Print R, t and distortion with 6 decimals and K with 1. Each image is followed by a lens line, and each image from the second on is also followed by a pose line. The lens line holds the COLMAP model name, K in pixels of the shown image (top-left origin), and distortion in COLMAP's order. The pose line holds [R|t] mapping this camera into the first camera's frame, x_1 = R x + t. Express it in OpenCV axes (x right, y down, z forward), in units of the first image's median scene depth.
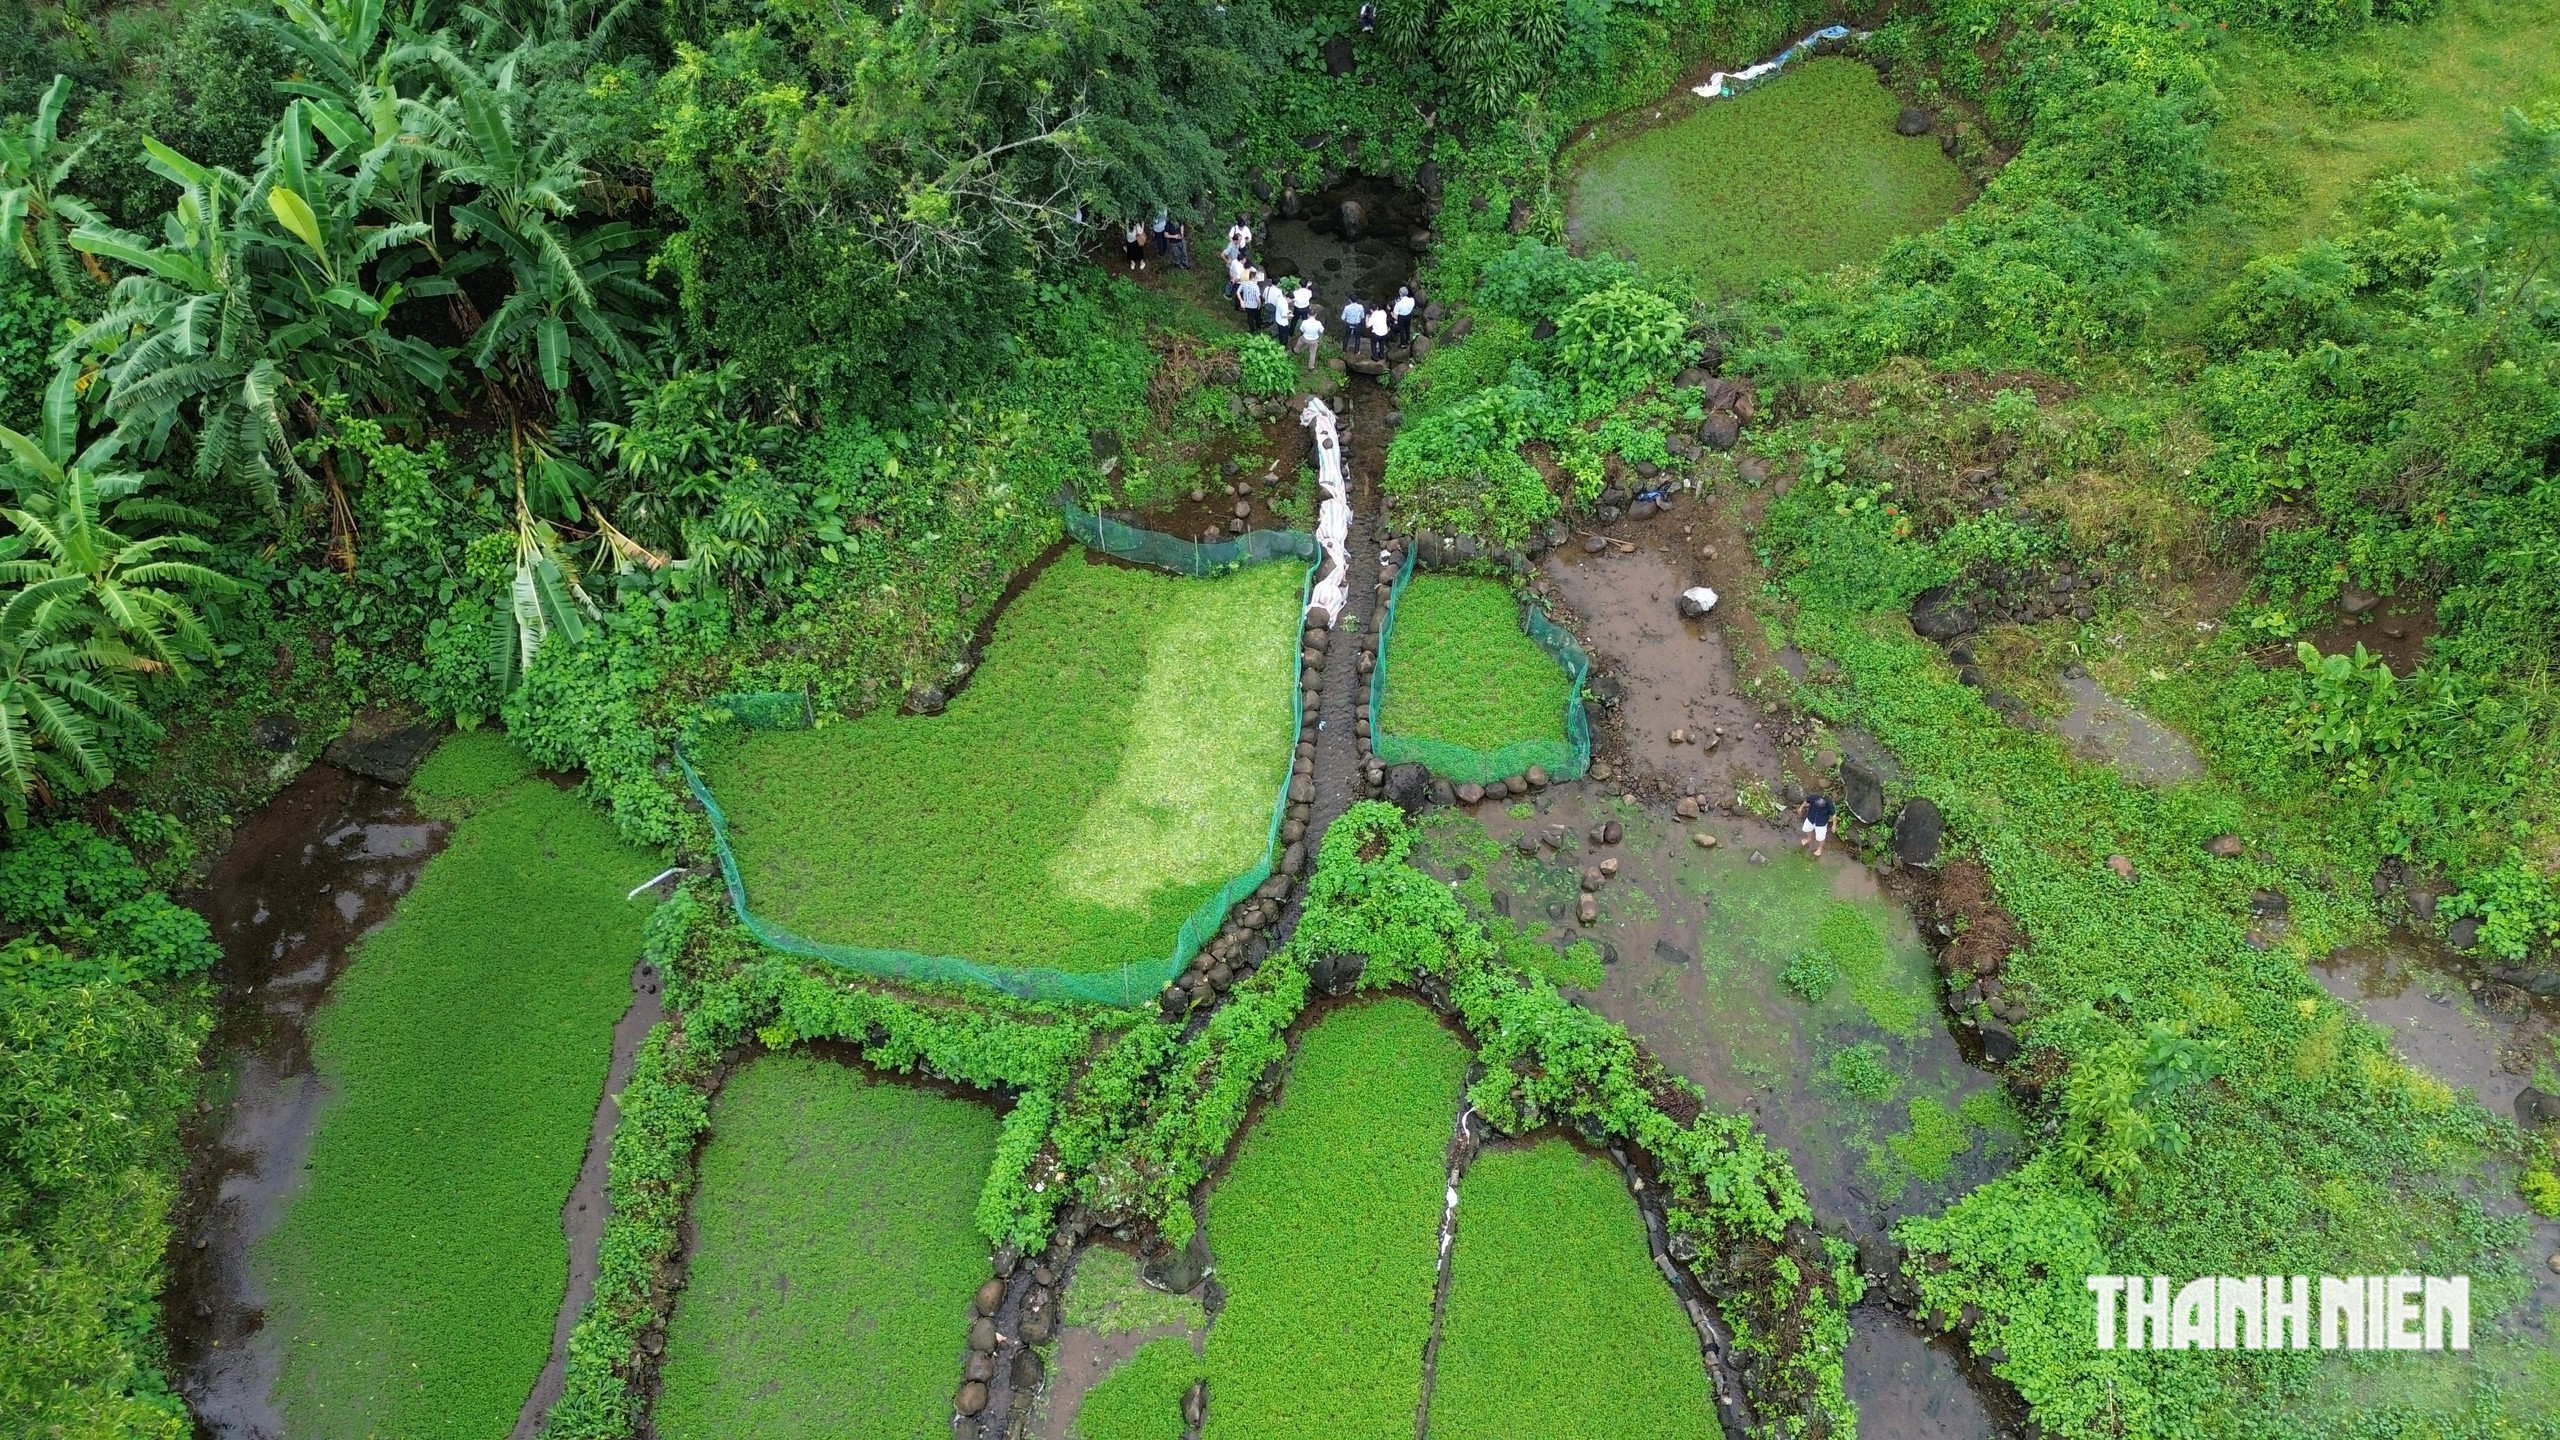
lens RADIAL K [[1815.1, 0, 1280.0], [0, 1815.1, 720.0], [0, 0, 1]] dist [0.059106, -0.047195]
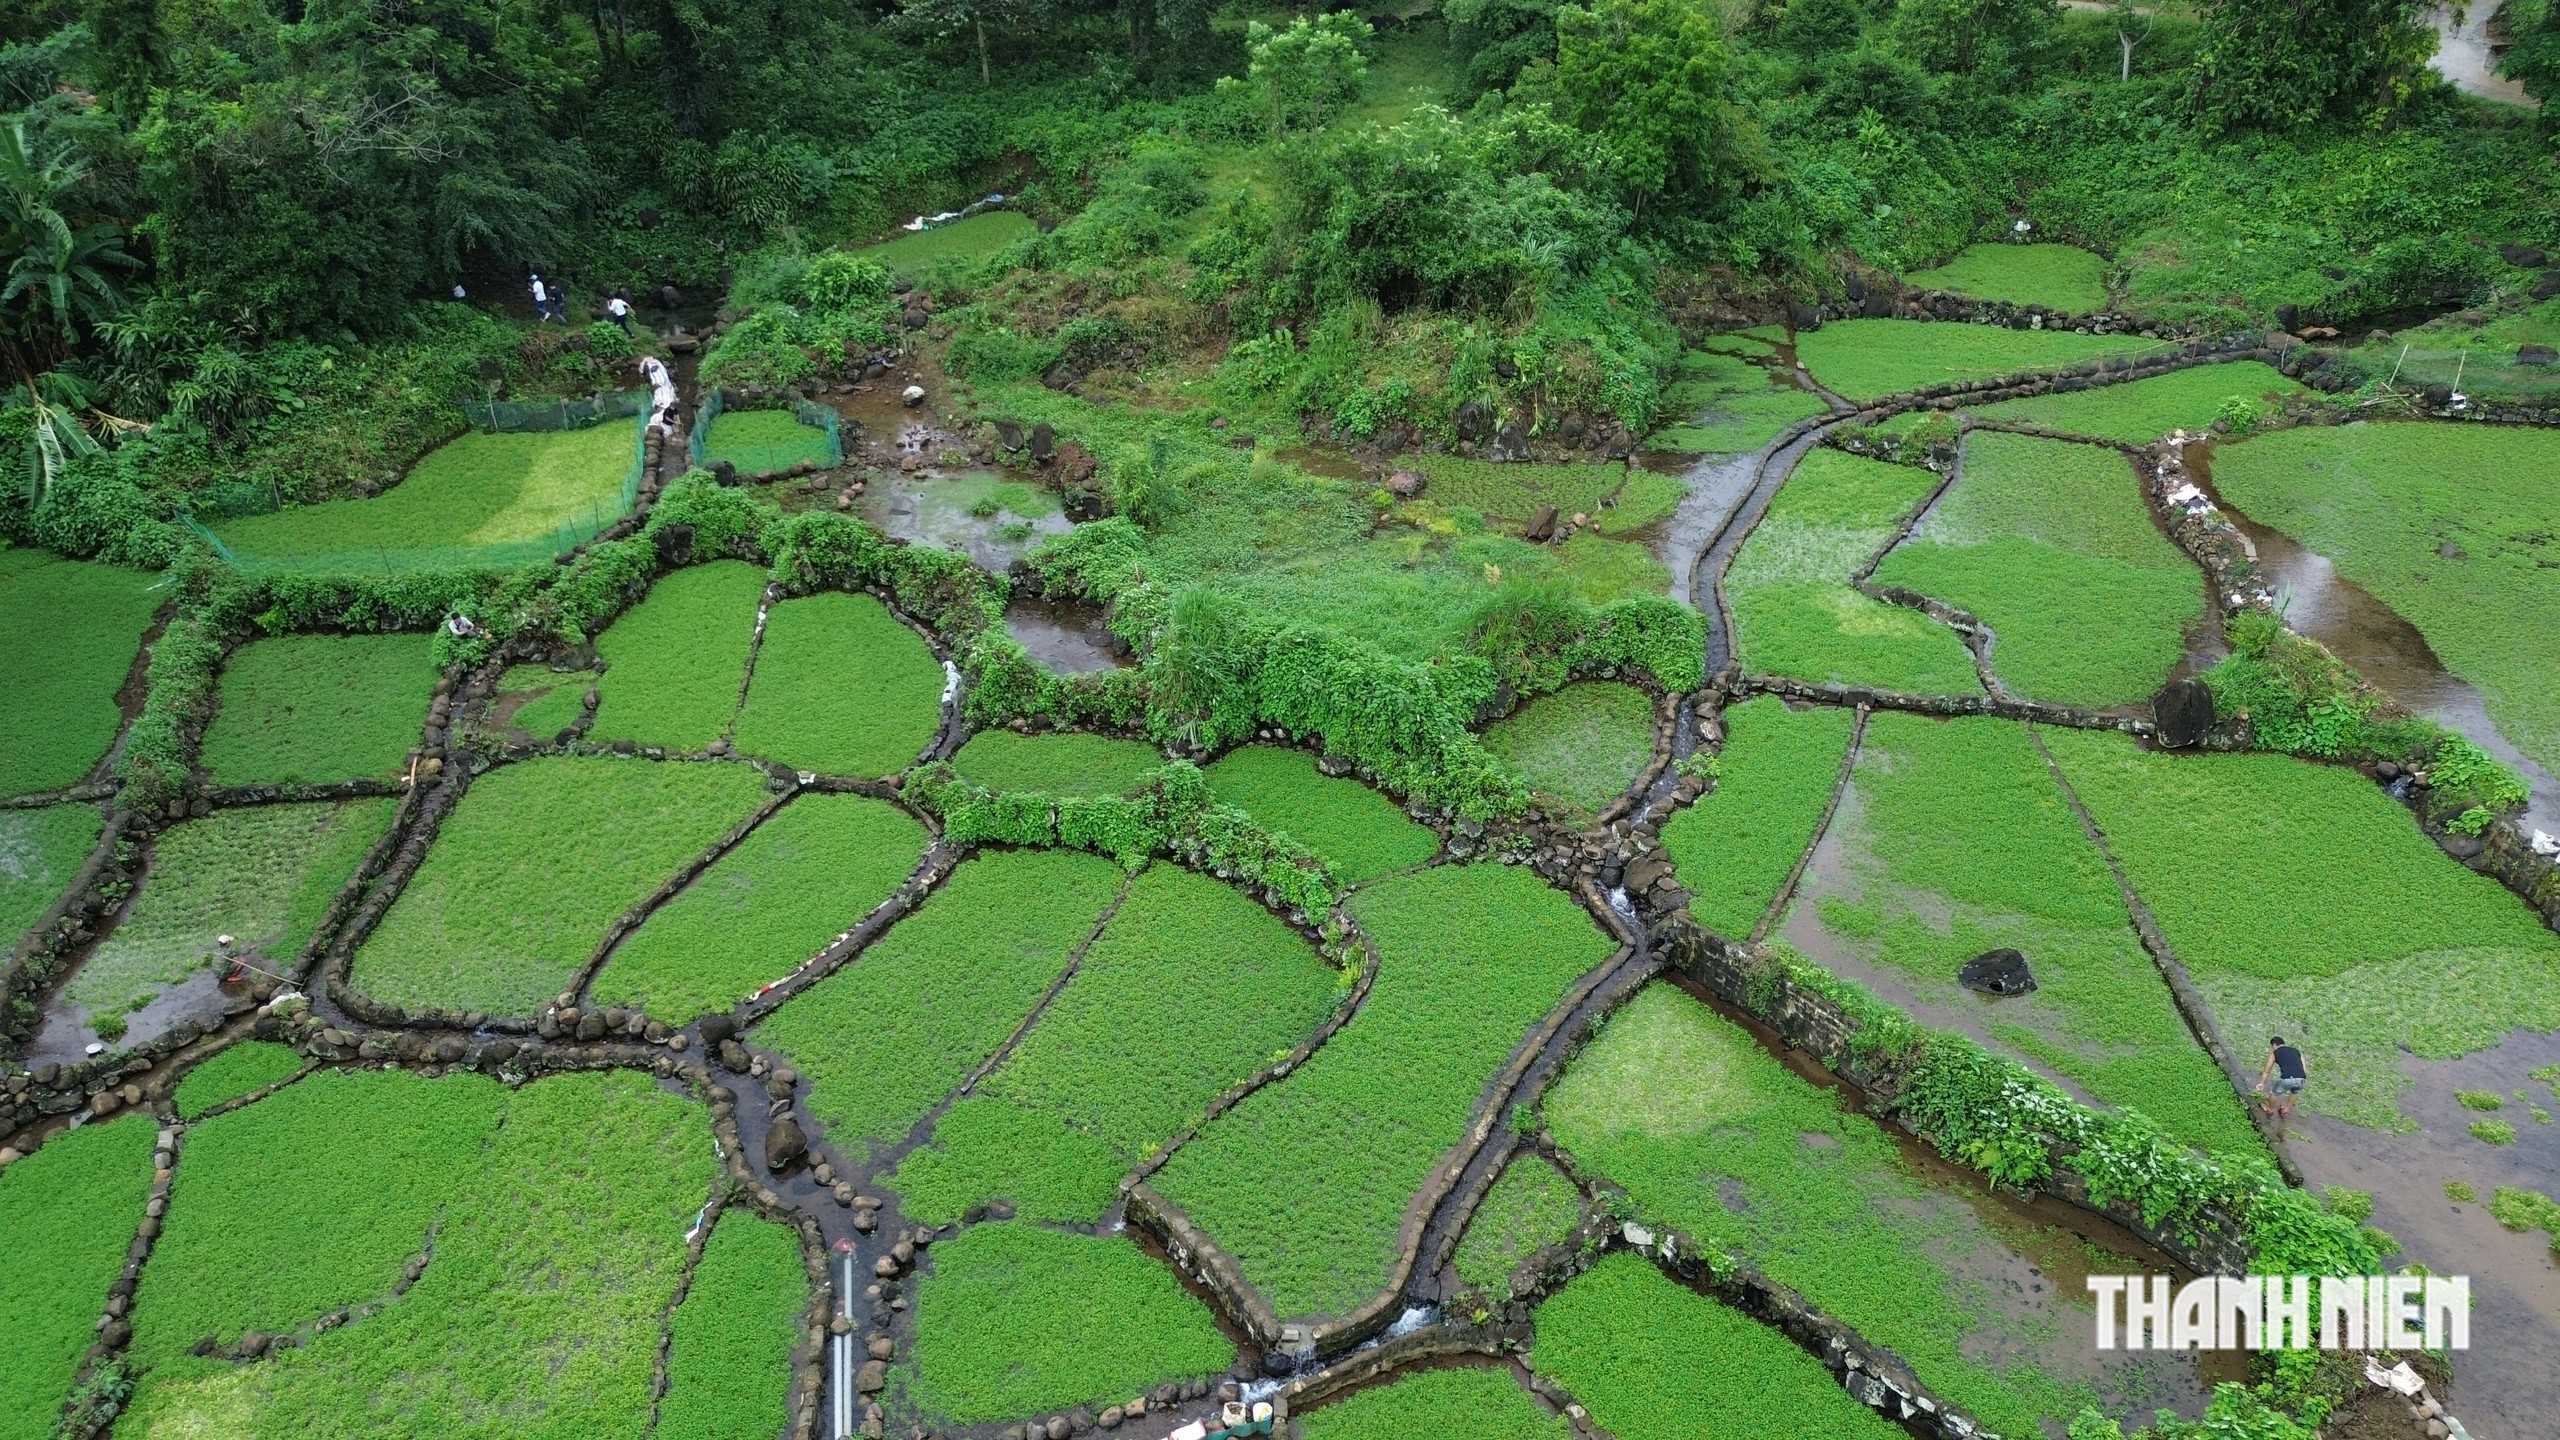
lens RADIAL K [[1815.1, 0, 1280.0], [0, 1815.1, 720.0], [0, 0, 1]] dist [0.059106, -0.047195]
pose [[0.948144, -0.154401, 0.277818, 0.055535], [0.236573, 0.926560, -0.292436, 0.747380], [-0.212262, 0.342996, 0.915040, -0.406957]]
